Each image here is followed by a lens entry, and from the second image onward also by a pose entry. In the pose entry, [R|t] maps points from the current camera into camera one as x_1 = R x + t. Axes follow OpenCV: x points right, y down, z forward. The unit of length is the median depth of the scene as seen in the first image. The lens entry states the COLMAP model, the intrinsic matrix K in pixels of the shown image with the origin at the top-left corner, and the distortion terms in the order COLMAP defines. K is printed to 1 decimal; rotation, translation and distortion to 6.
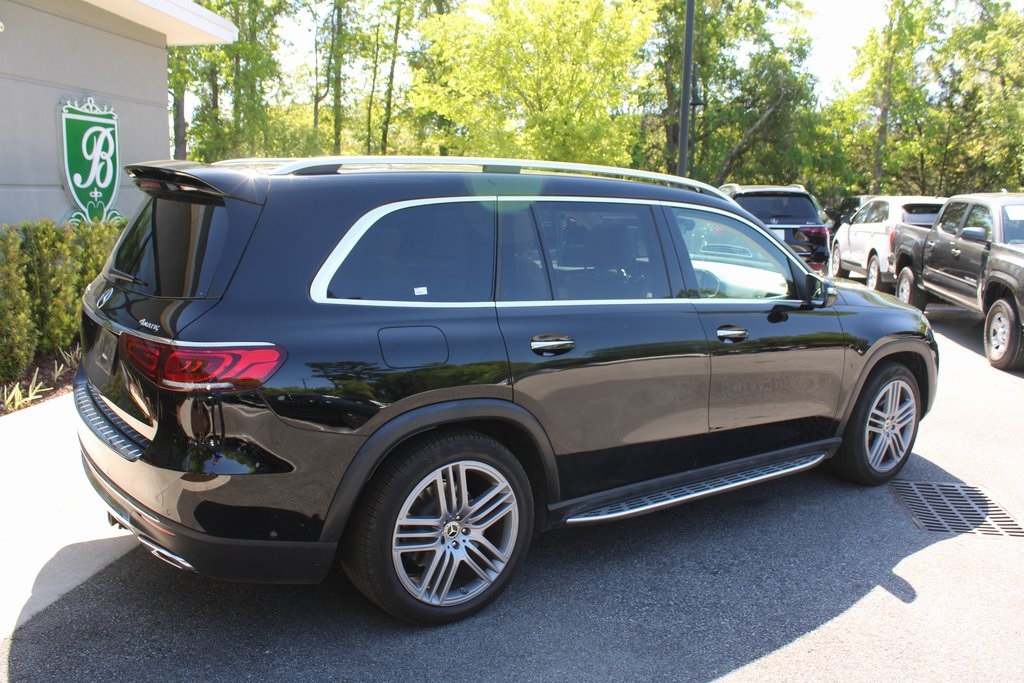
lens RADIAL K [[860.7, 0, 512.0], [0, 860.7, 341.5], [0, 0, 1]] dist [-0.161328, 0.133717]
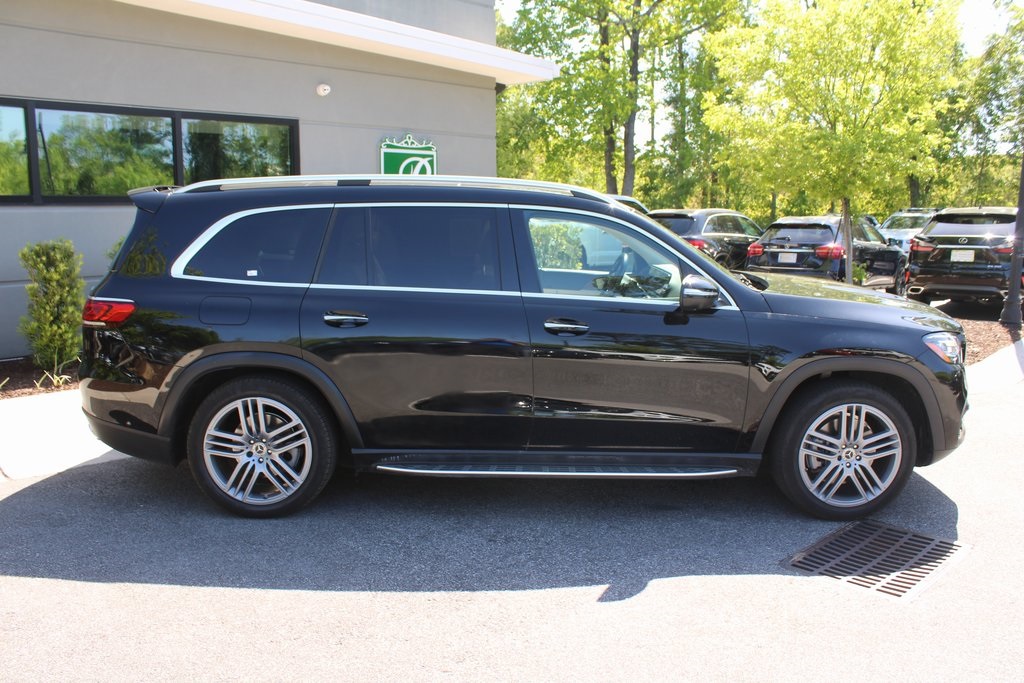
lens RADIAL K [[860.7, 0, 512.0], [0, 860.7, 341.5], [0, 0, 1]] dist [-0.161328, 0.133717]
pose [[0.821802, 0.065798, -0.565962, 0.965435], [-0.081270, 0.996690, -0.002133, 0.019538], [0.563948, 0.047748, 0.824429, 0.100487]]
